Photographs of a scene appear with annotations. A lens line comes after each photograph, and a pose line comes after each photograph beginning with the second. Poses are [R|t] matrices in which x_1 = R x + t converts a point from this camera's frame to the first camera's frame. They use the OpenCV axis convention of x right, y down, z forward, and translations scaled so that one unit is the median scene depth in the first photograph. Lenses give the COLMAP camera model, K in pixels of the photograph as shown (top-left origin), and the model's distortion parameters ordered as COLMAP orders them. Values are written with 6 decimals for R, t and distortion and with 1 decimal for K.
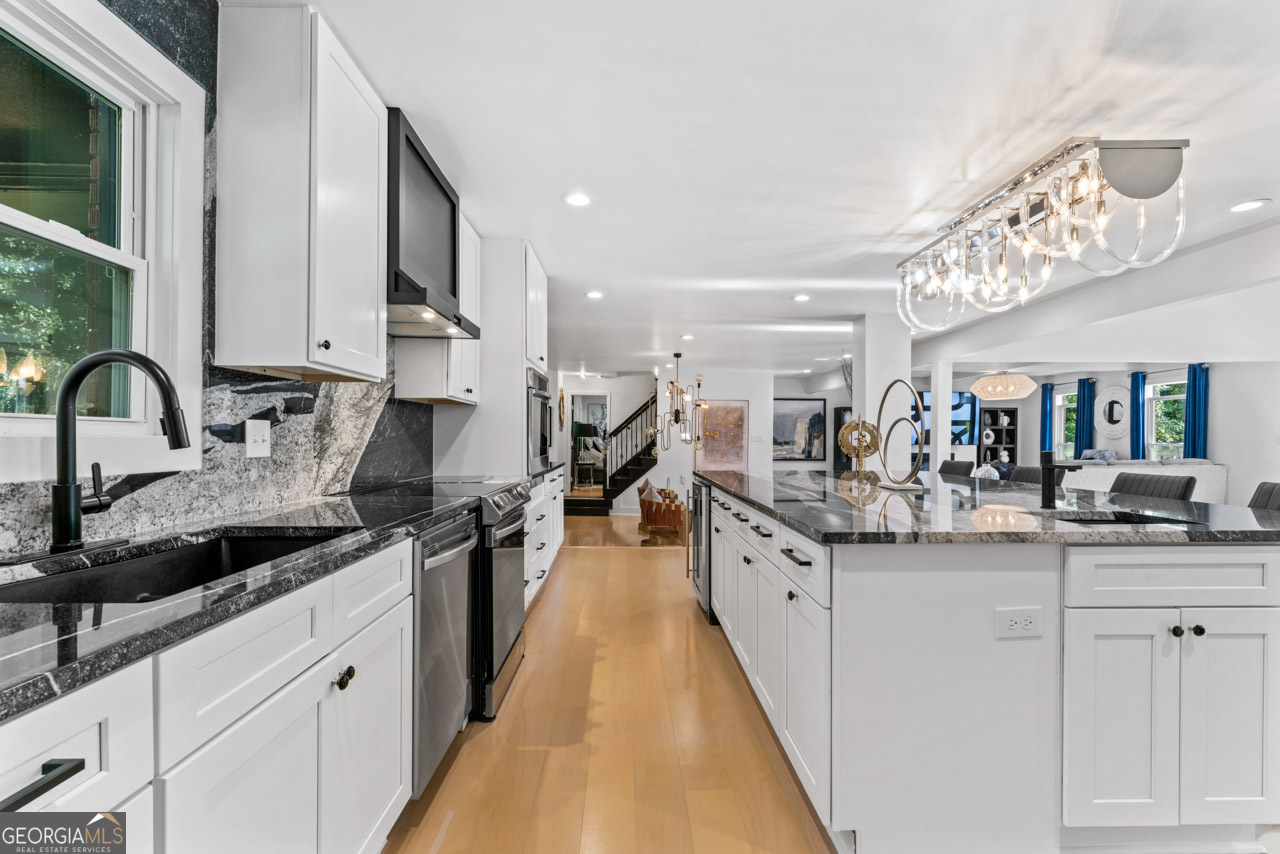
lens RADIAL K [[583.7, 0, 626.9], [0, 583.7, 429.5], [0, 0, 1]] dist [-0.003504, 0.002021]
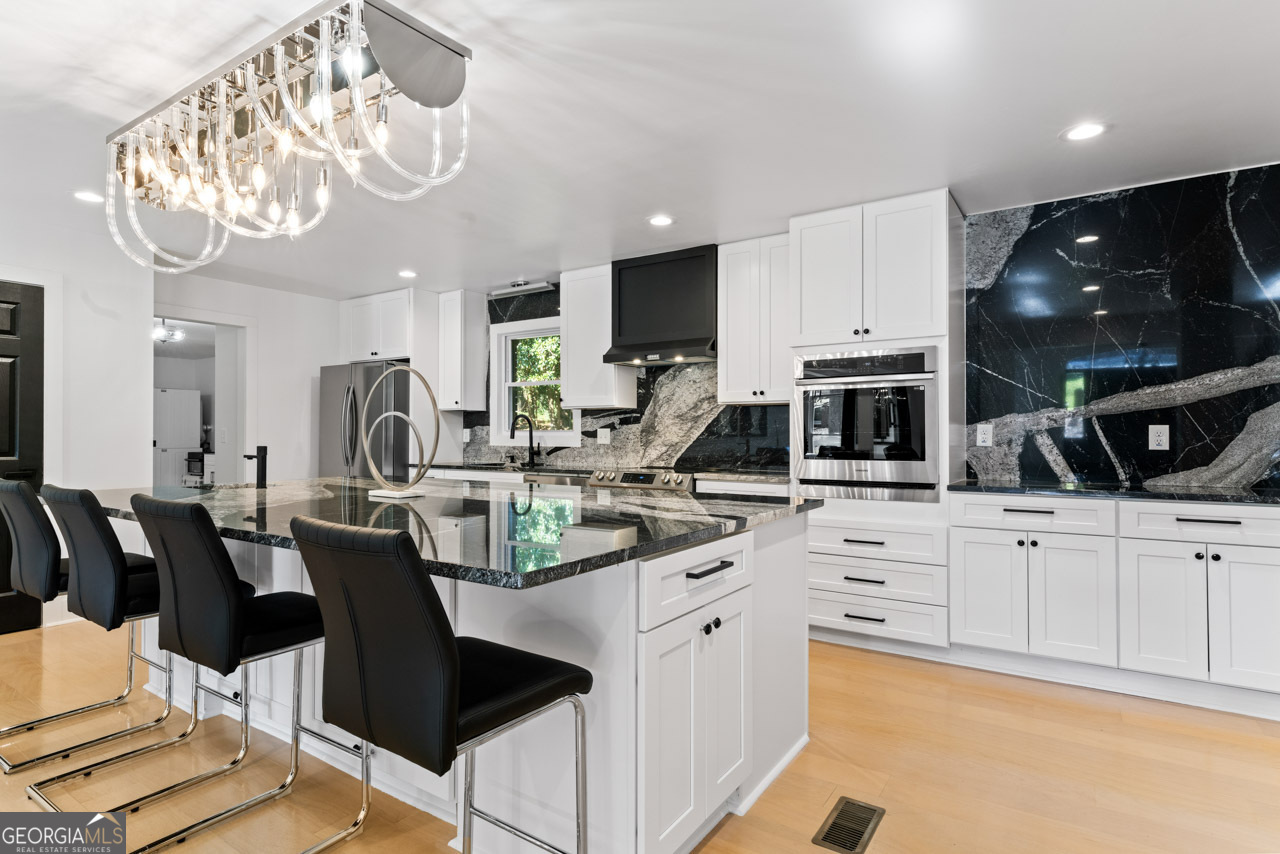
lens RADIAL K [[661.2, 0, 640.6], [0, 661.2, 426.5], [0, 0, 1]] dist [-0.002372, 0.001048]
pose [[-0.561024, -0.011721, -0.827717, 0.726130], [0.011634, 0.999689, -0.022042, 0.017580], [0.827718, -0.021996, -0.560713, 1.248740]]
